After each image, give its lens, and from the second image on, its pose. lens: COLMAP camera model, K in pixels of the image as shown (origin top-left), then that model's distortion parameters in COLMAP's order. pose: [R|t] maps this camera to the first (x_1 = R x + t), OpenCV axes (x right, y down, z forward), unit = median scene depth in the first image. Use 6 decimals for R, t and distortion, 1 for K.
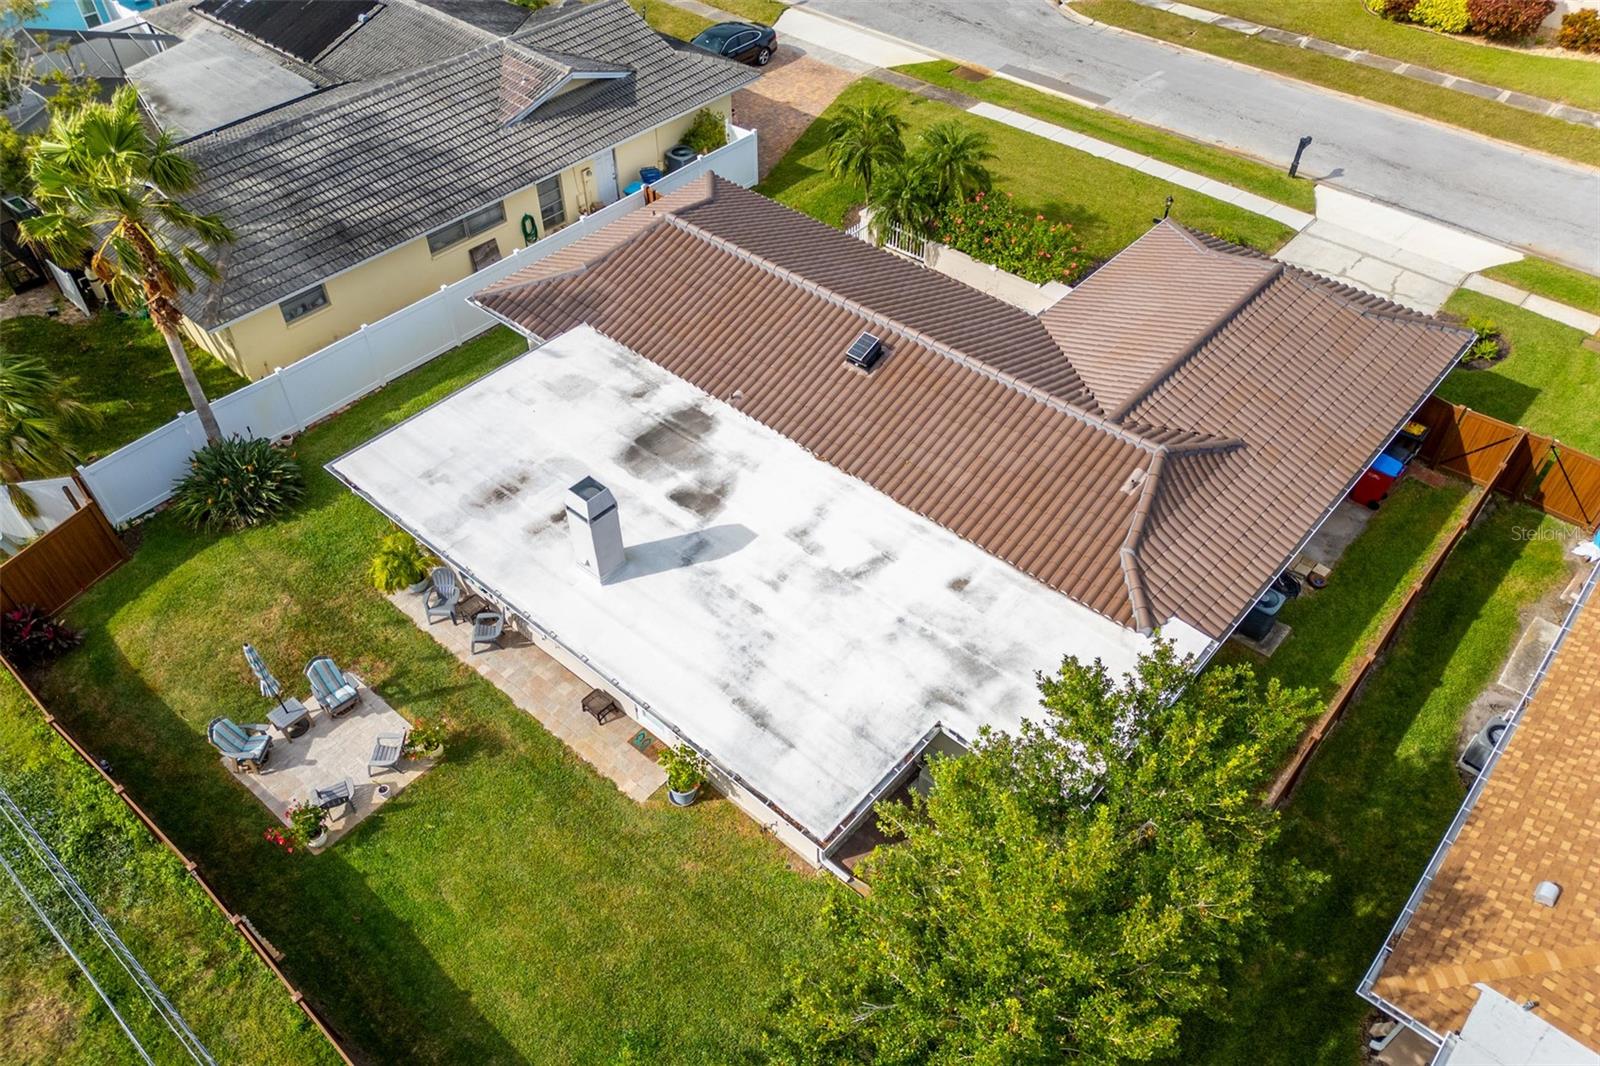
lens RADIAL K [[1159.1, 0, 817.0], [0, 1159.1, 599.2], [0, 0, 1]] dist [0.028777, -0.010828]
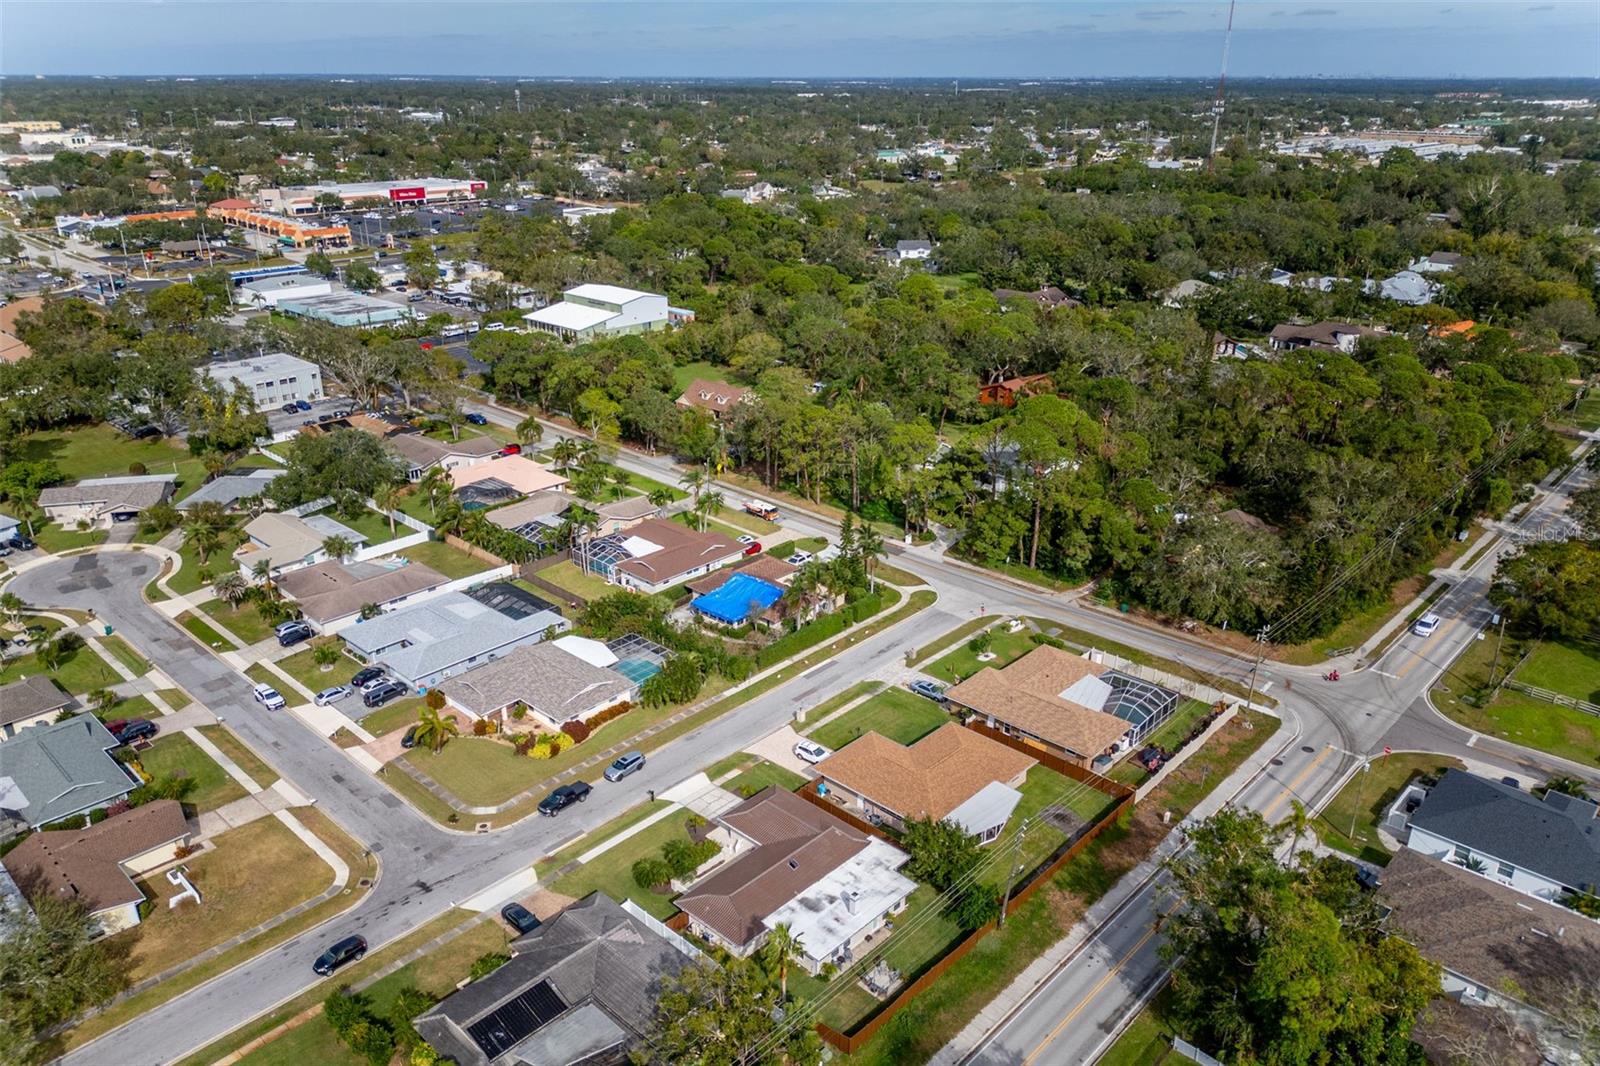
lens RADIAL K [[1136.3, 0, 792.5], [0, 1136.3, 531.9], [0, 0, 1]] dist [0.040759, -0.050922]
pose [[0.048982, -0.378095, 0.924470, -3.558033], [0.728785, 0.646450, 0.225775, -2.059711], [-0.682988, 0.662681, 0.307215, -1.158789]]
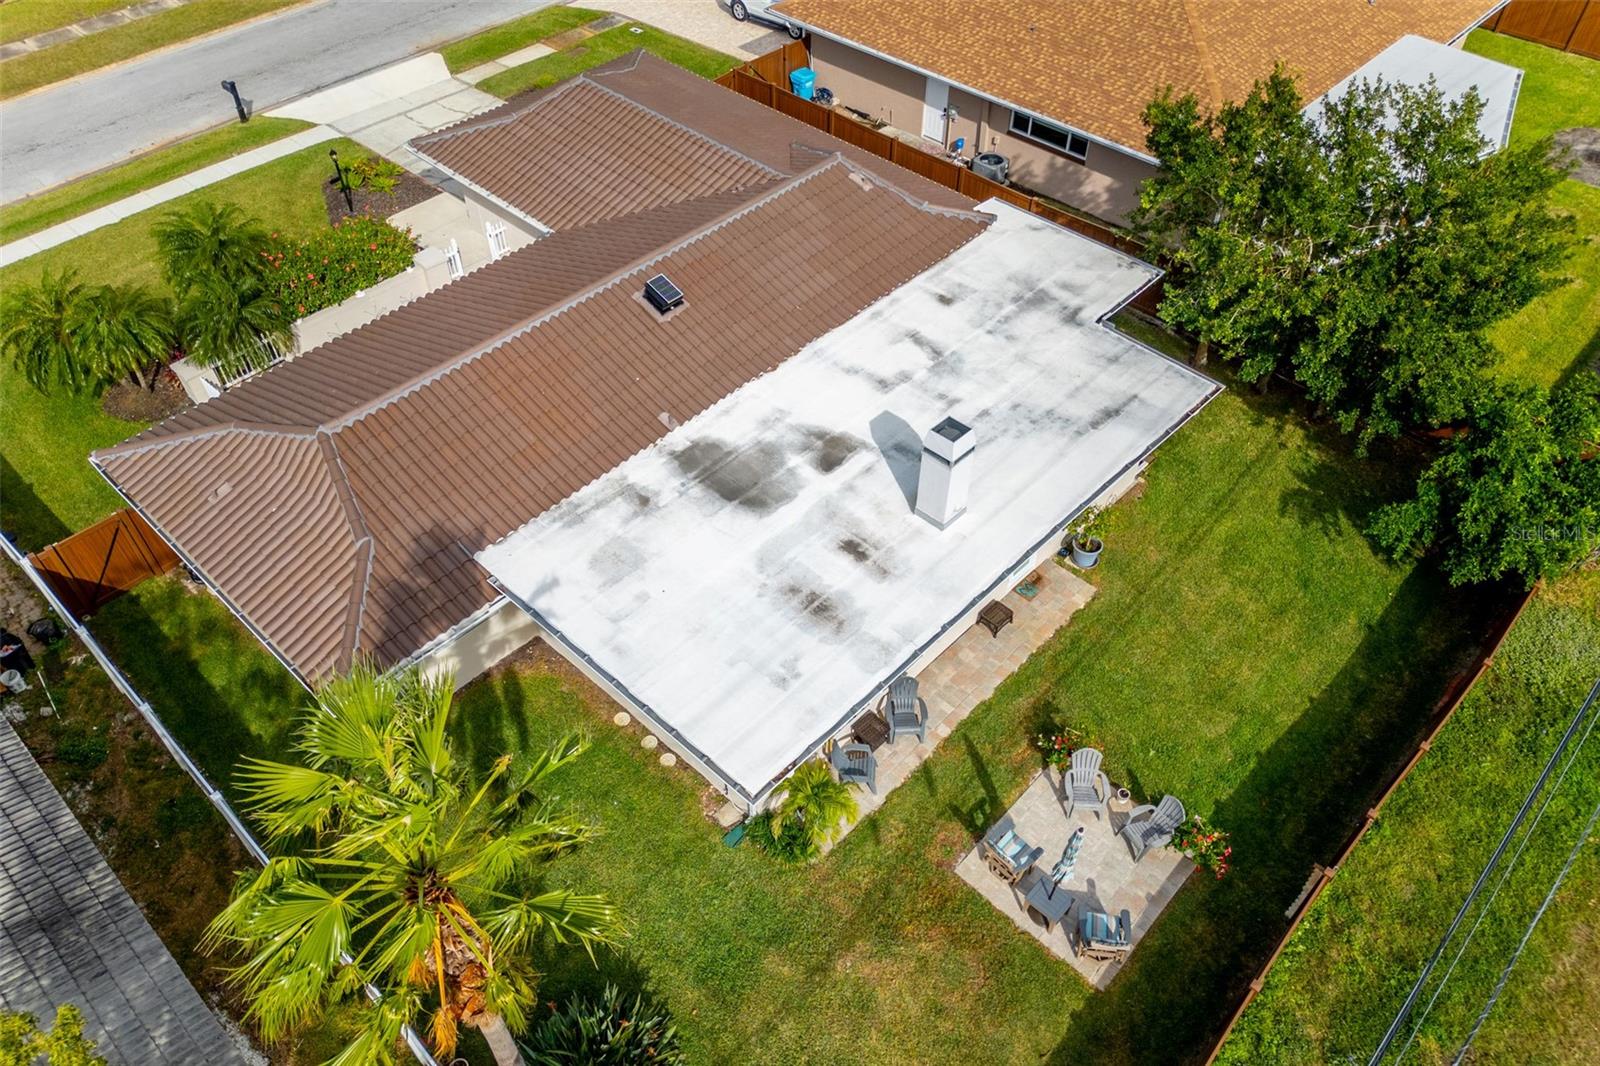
lens RADIAL K [[1136.3, 0, 793.5], [0, 1136.3, 543.6], [0, 0, 1]] dist [0.040759, -0.050922]
pose [[0.047447, -0.729411, 0.682428, -0.778599], [0.727567, 0.493340, 0.476720, -0.504871], [-0.684394, 0.473894, 0.554103, 0.529560]]
